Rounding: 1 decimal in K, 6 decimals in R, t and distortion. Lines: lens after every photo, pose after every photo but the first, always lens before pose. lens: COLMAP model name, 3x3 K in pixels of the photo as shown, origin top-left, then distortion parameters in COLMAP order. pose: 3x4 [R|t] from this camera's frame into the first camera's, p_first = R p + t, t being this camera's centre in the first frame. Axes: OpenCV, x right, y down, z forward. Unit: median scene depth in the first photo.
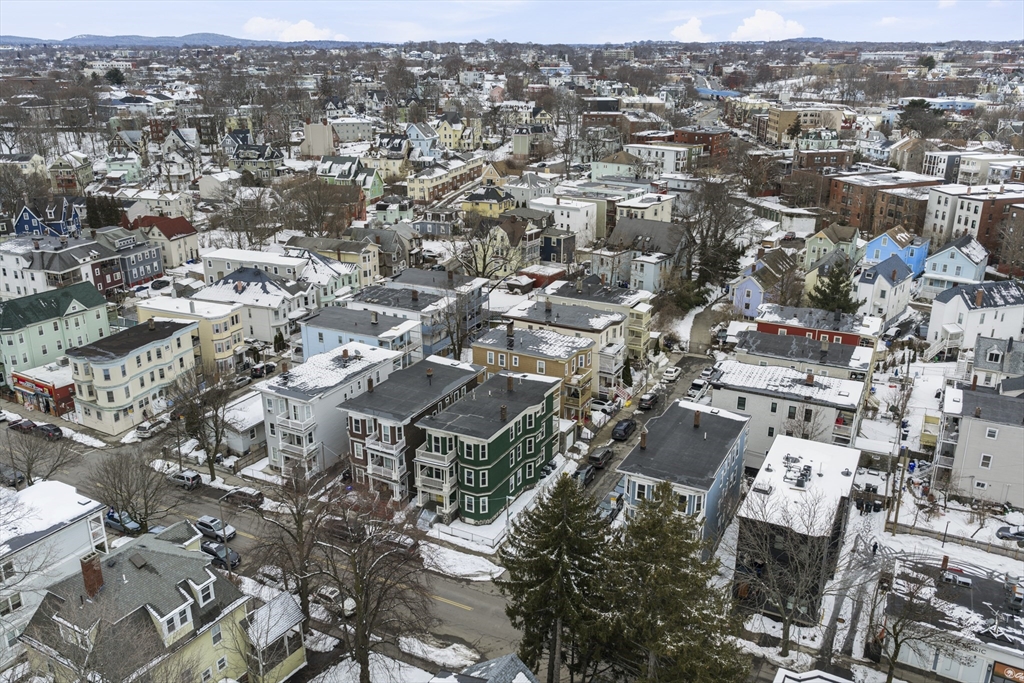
lens RADIAL K [[839.3, 0, 512.0], [0, 839.3, 341.5], [0, 0, 1]] dist [0.006901, -0.004920]
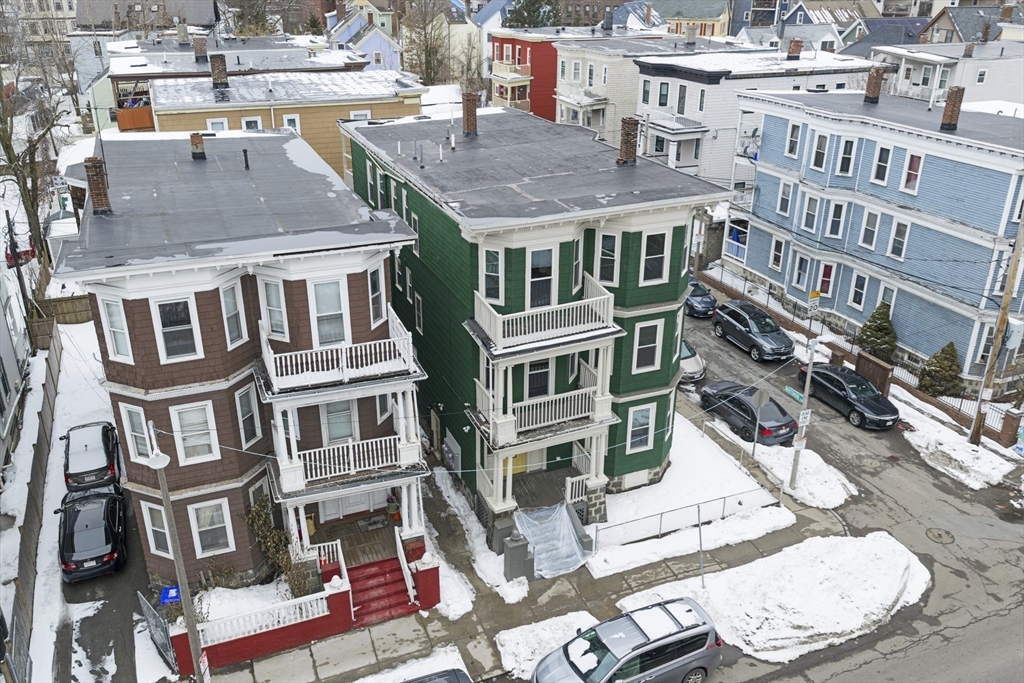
lens RADIAL K [[839.3, 0, 512.0], [0, 839.3, 341.5], [0, 0, 1]] dist [0.006901, -0.004920]
pose [[0.649593, -0.312810, 0.692949, -0.245155], [0.247624, 0.948788, 0.196170, 0.068941], [-0.718827, 0.044160, 0.693785, 0.658976]]
